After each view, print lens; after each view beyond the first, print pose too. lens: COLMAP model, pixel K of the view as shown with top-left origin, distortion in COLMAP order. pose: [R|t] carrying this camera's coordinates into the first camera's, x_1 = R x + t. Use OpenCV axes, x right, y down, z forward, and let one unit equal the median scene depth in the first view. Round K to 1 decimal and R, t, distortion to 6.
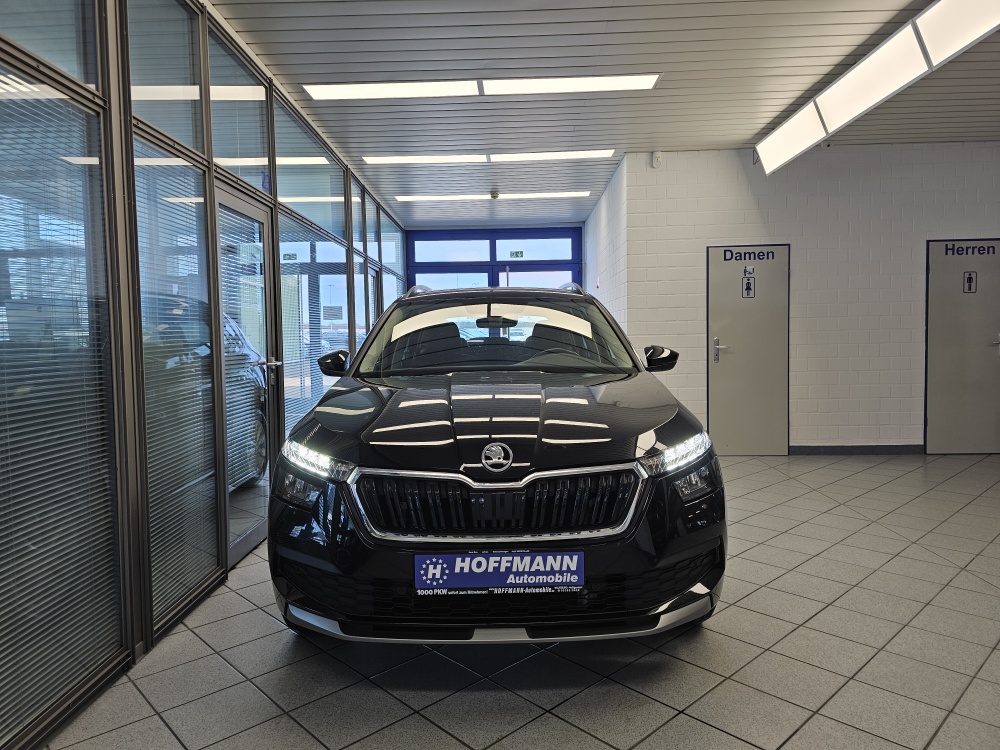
lens RADIAL K [[678.4, 0, 506.1], [0, 678.4, 377.3], [0, 0, 1]] dist [0.066551, -0.051287]
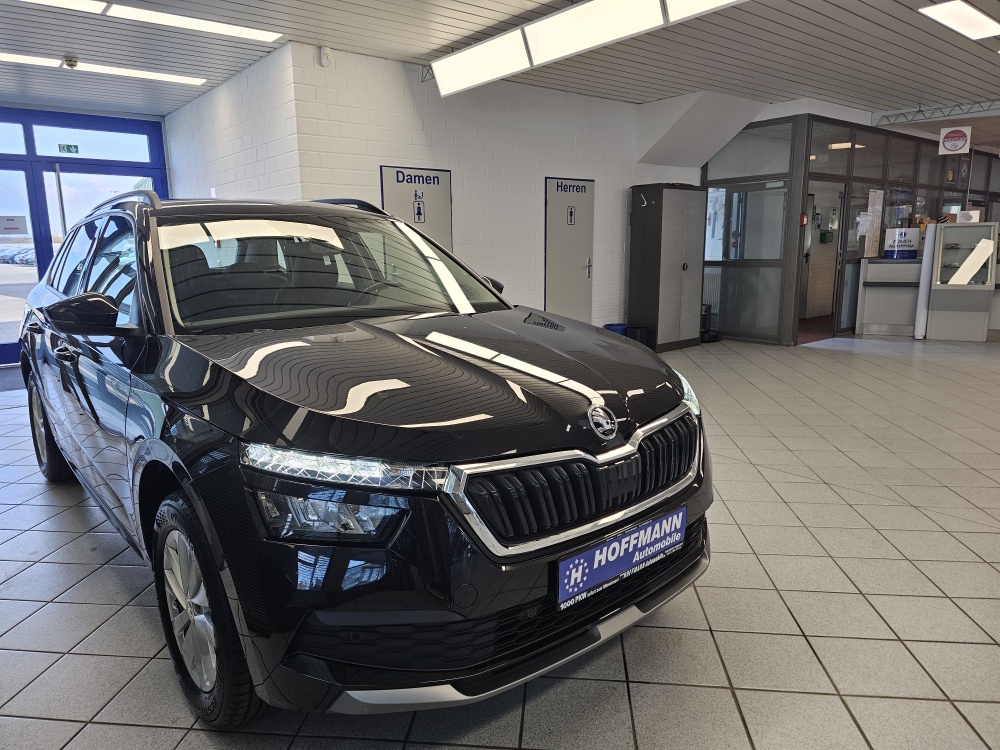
lens RADIAL K [[678.4, 0, 506.1], [0, 678.4, 377.3], [0, 0, 1]] dist [0.066551, -0.051287]
pose [[0.753943, -0.118903, 0.646090, -0.628853], [0.044471, 0.990466, 0.130386, -0.049709], [-0.655433, -0.069571, 0.752042, 0.453410]]
